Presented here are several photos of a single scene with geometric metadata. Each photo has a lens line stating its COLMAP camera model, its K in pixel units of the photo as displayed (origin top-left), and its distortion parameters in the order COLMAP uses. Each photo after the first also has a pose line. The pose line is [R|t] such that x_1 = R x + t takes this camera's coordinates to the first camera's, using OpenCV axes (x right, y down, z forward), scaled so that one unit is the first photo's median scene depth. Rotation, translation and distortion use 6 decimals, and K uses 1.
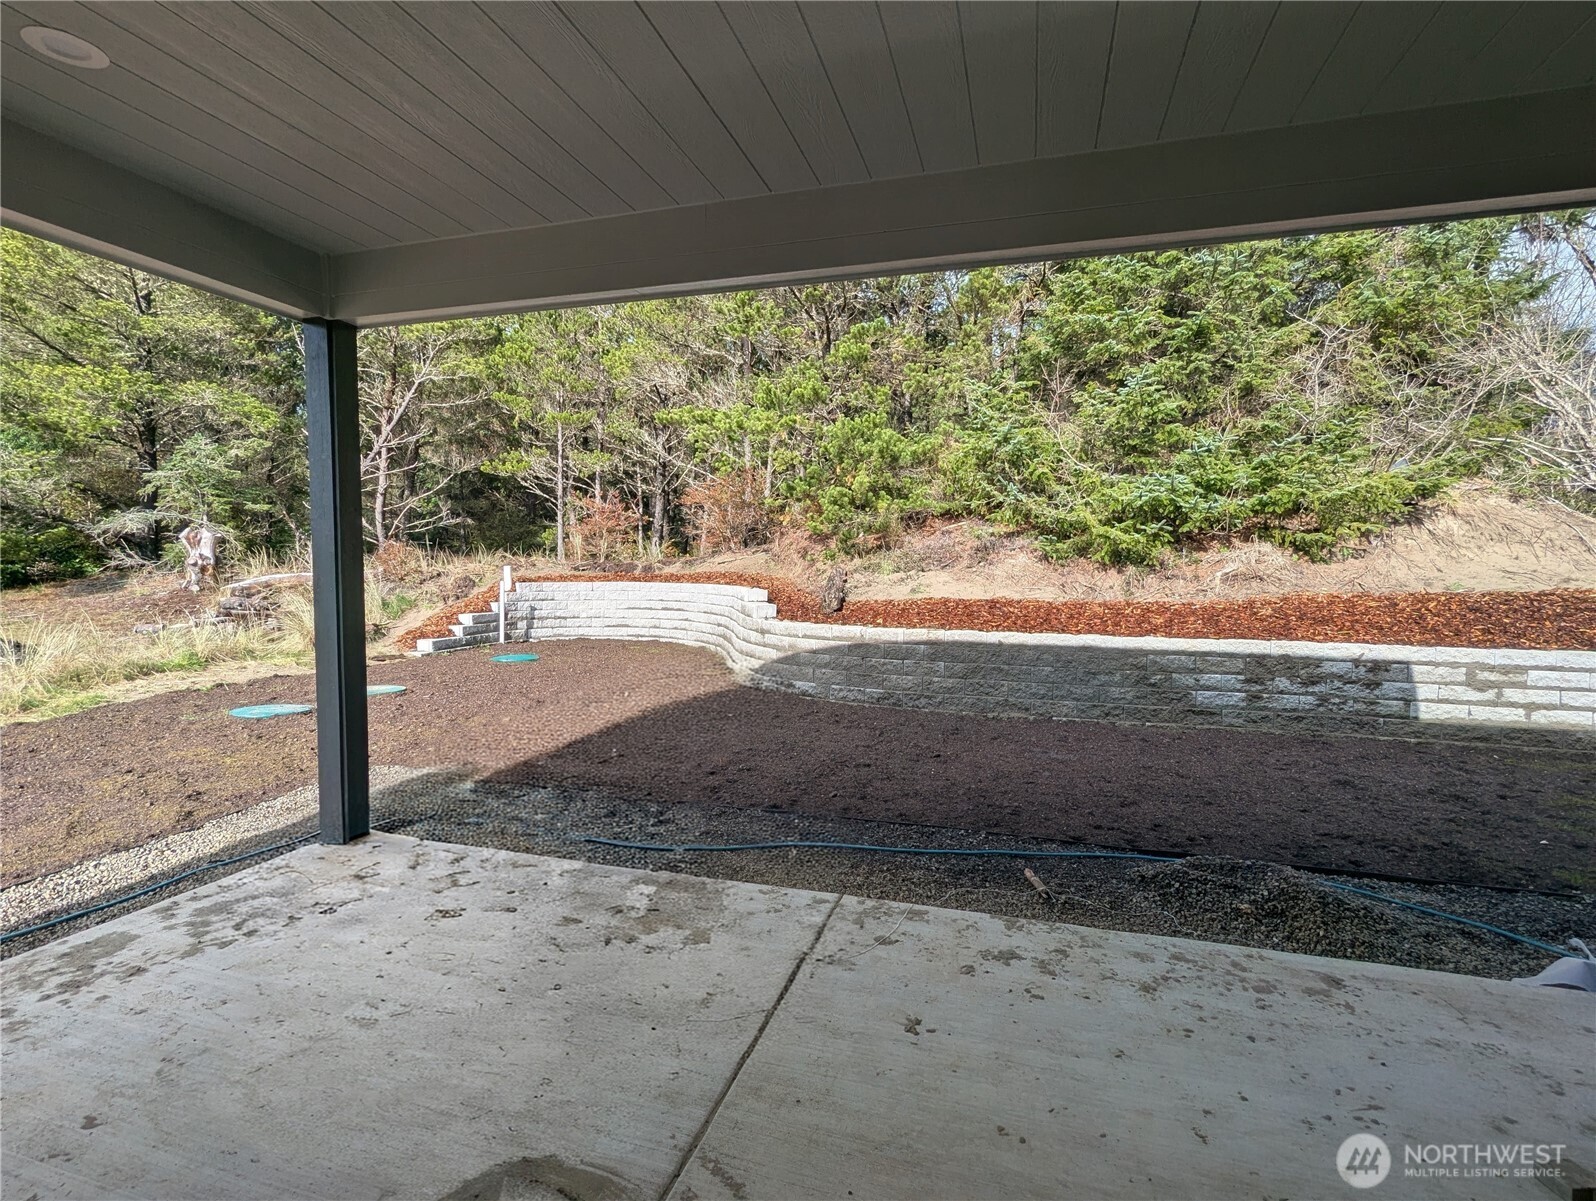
lens RADIAL K [[773.8, 0, 799.2], [0, 773.8, 595.8], [0, 0, 1]] dist [0.000337, 0.000053]
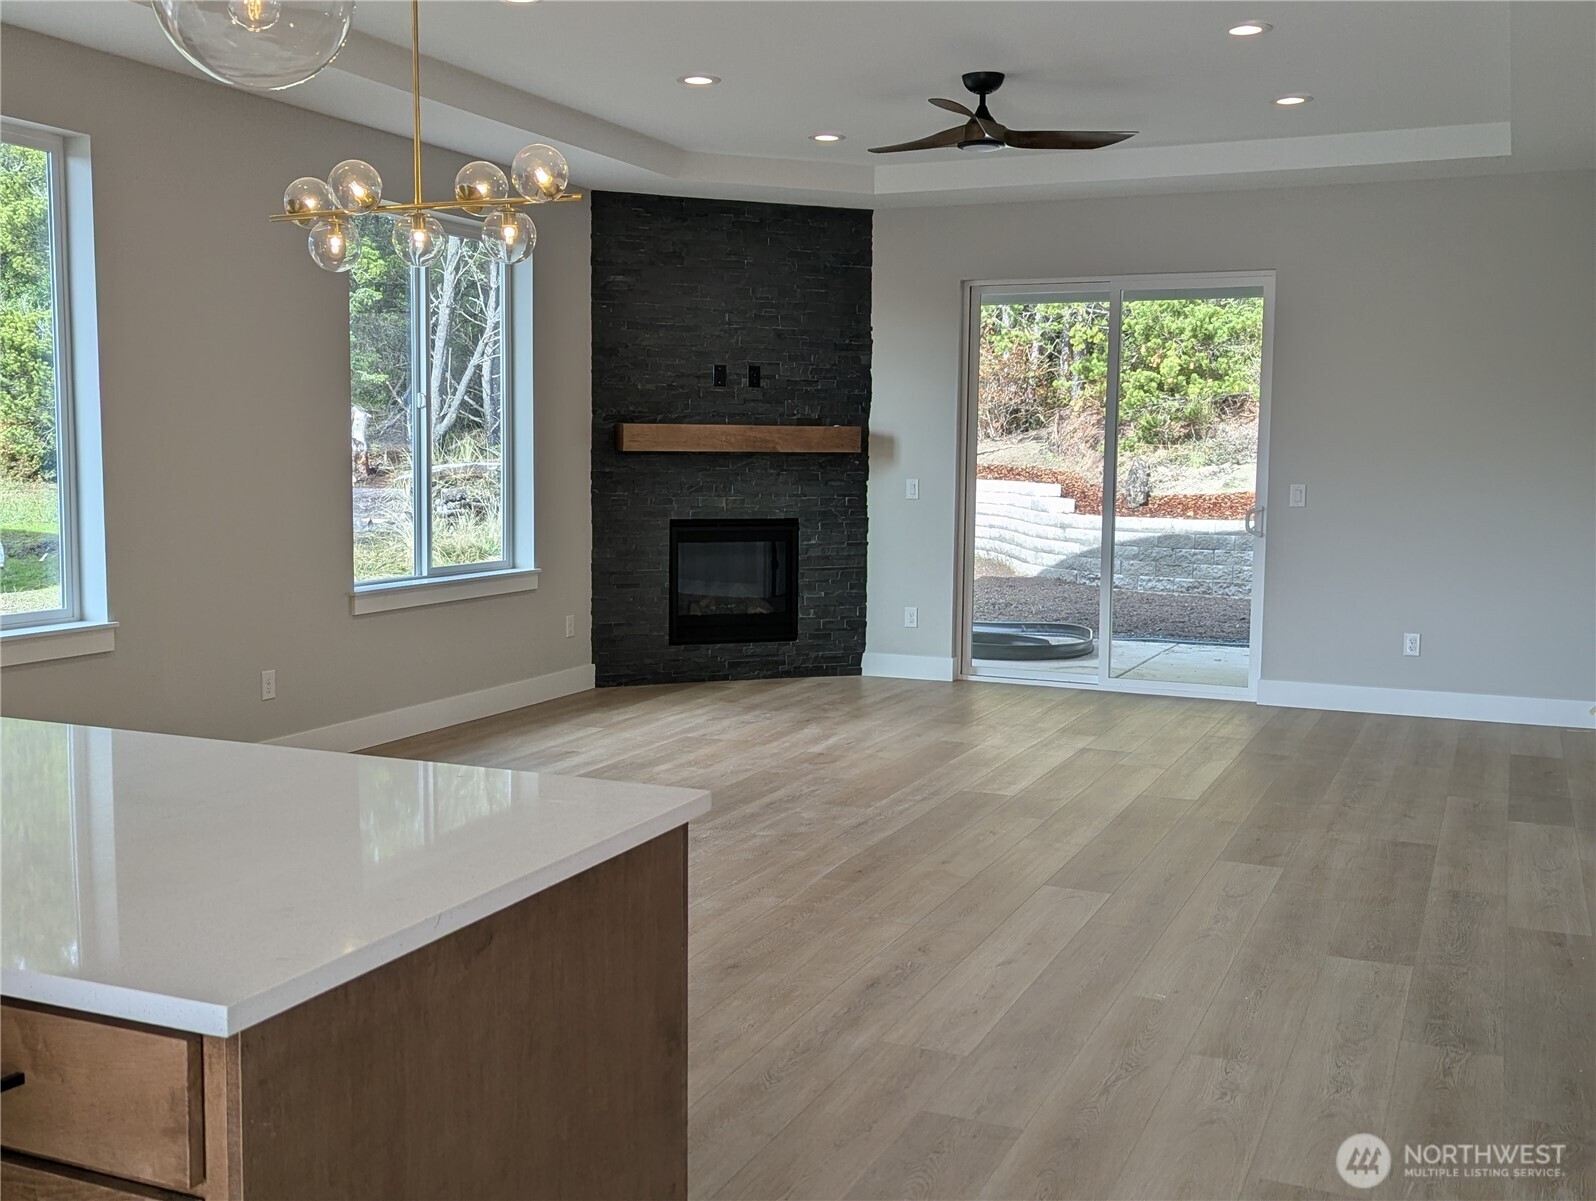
lens RADIAL K [[1584.9, 0, 797.4], [0, 1584.9, 605.0], [0, 0, 1]] dist [0.020913, 0.000000]
pose [[0.992683, 0.018030, -0.119392, -0.125483], [-0.011786, 0.998536, 0.052798, 0.040323], [0.120169, -0.051005, 0.991442, -0.900498]]
